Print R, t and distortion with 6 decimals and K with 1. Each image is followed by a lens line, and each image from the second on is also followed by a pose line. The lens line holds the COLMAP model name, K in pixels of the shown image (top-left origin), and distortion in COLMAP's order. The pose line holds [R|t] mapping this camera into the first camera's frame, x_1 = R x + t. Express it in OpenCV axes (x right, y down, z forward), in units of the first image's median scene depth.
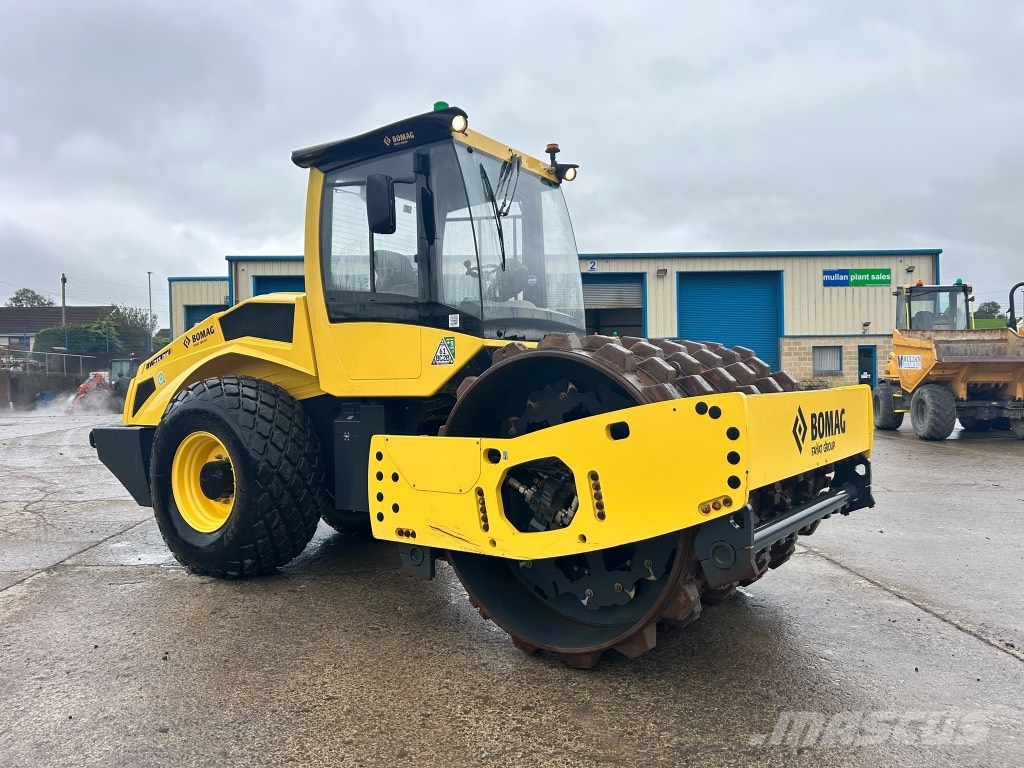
lens RADIAL K [[770.8, 0, 505.6], [0, 770.8, 393.3], [0, 0, 1]] dist [0.061446, -0.071179]
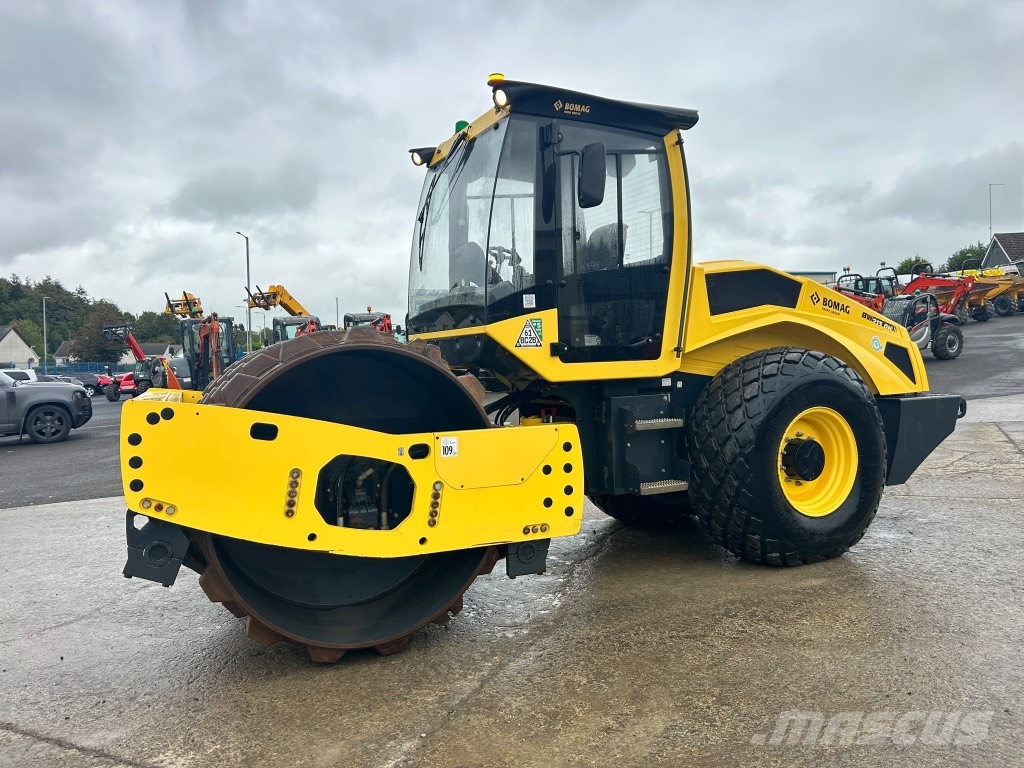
lens RADIAL K [[770.8, 0, 505.7], [0, 770.8, 379.1], [0, 0, 1]] dist [0.061446, -0.071179]
pose [[-0.507937, 0.057139, -0.859497, 0.909183], [0.029141, 0.998366, 0.049149, -0.055130], [0.860901, -0.000082, -0.508772, 1.685499]]
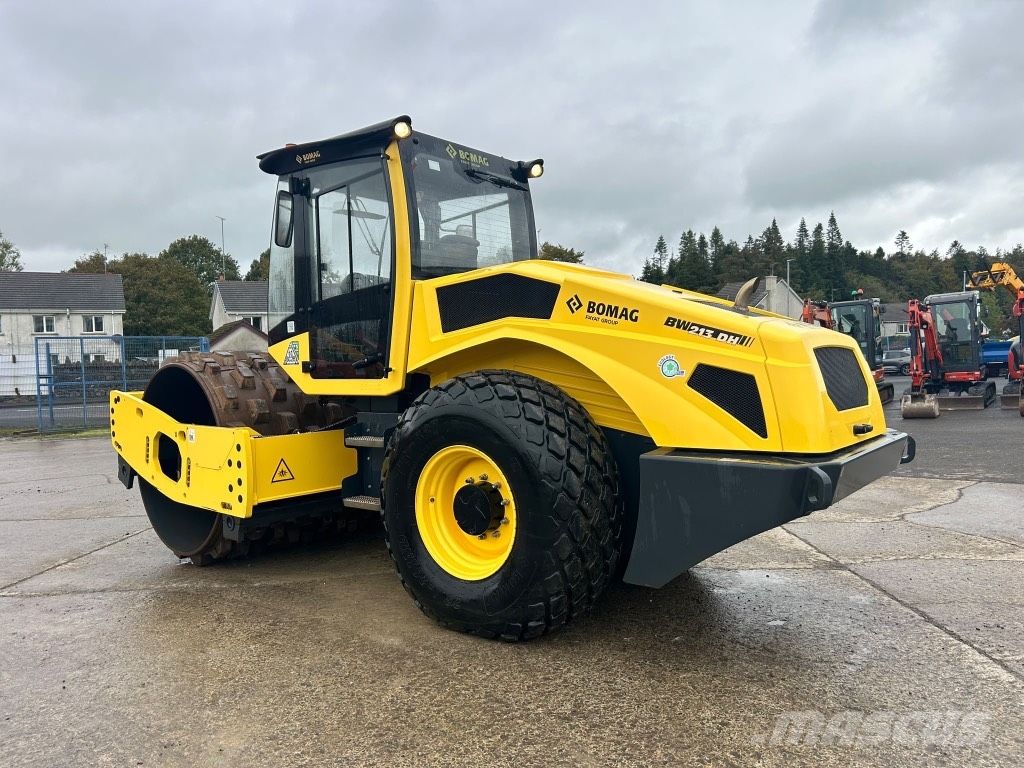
lens RADIAL K [[770.8, 0, 515.4], [0, 770.8, 387.1], [0, 0, 1]] dist [0.061446, -0.071179]
pose [[-0.995709, 0.037350, 0.084672, -0.352564], [0.041868, 0.997757, 0.052230, -0.060389], [-0.082531, 0.055551, -0.995039, 2.359443]]
